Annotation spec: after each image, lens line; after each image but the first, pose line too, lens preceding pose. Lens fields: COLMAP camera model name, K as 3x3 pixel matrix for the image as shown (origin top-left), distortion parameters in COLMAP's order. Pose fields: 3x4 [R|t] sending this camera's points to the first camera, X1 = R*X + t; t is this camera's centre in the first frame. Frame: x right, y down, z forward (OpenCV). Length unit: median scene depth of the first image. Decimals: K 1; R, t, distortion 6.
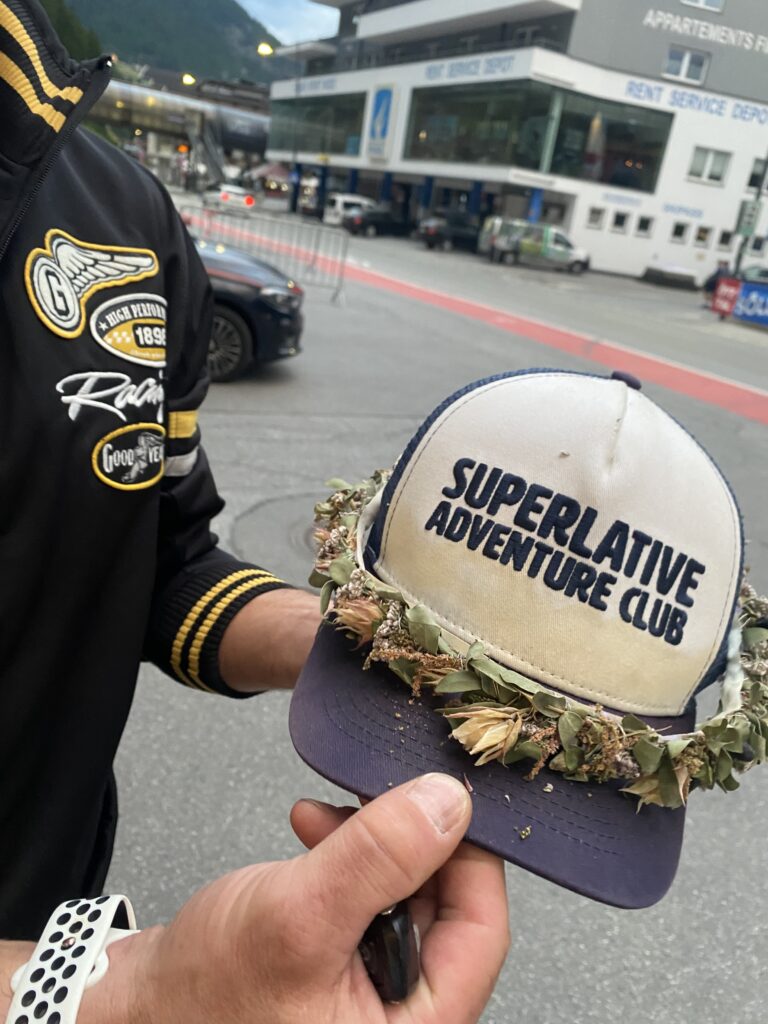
lens RADIAL K [[769.1, 0, 389.5], [0, 769.1, 504.6], [0, 0, 1]] dist [0.005601, 0.000855]
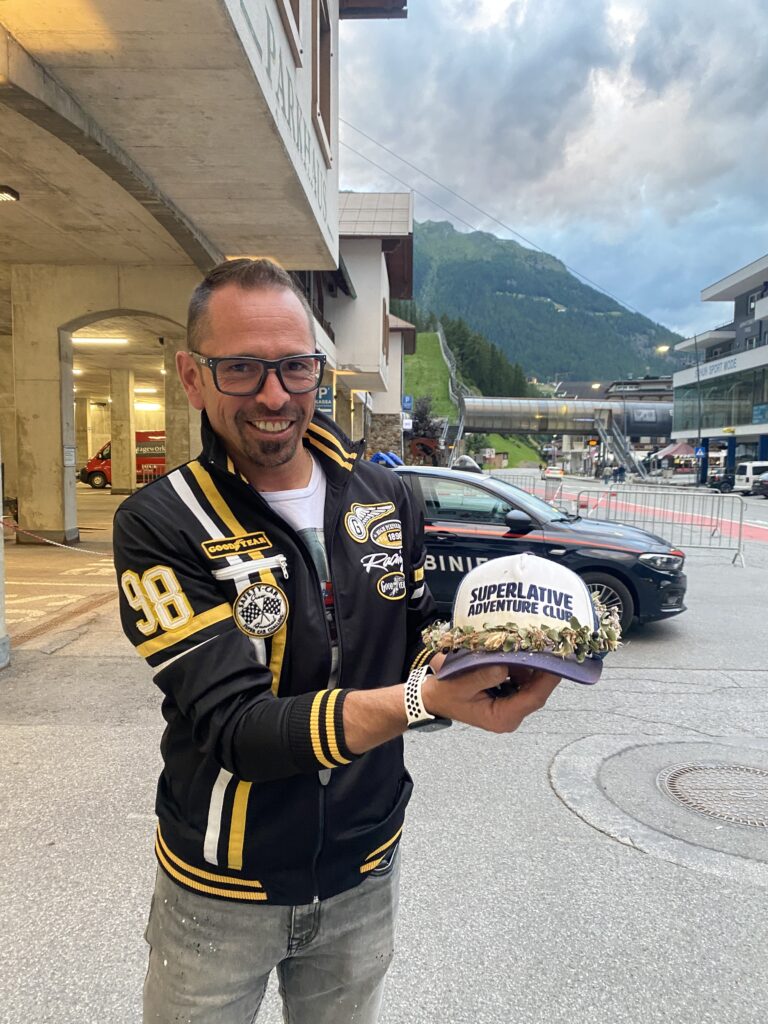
lens RADIAL K [[769.1, 0, 389.5], [0, 769.1, 504.6], [0, 0, 1]] dist [0.005601, 0.000855]
pose [[0.867399, -0.115699, -0.483977, 0.072096], [-0.059386, 0.941576, -0.331524, 0.041538], [0.494058, 0.316305, 0.809851, -0.089266]]
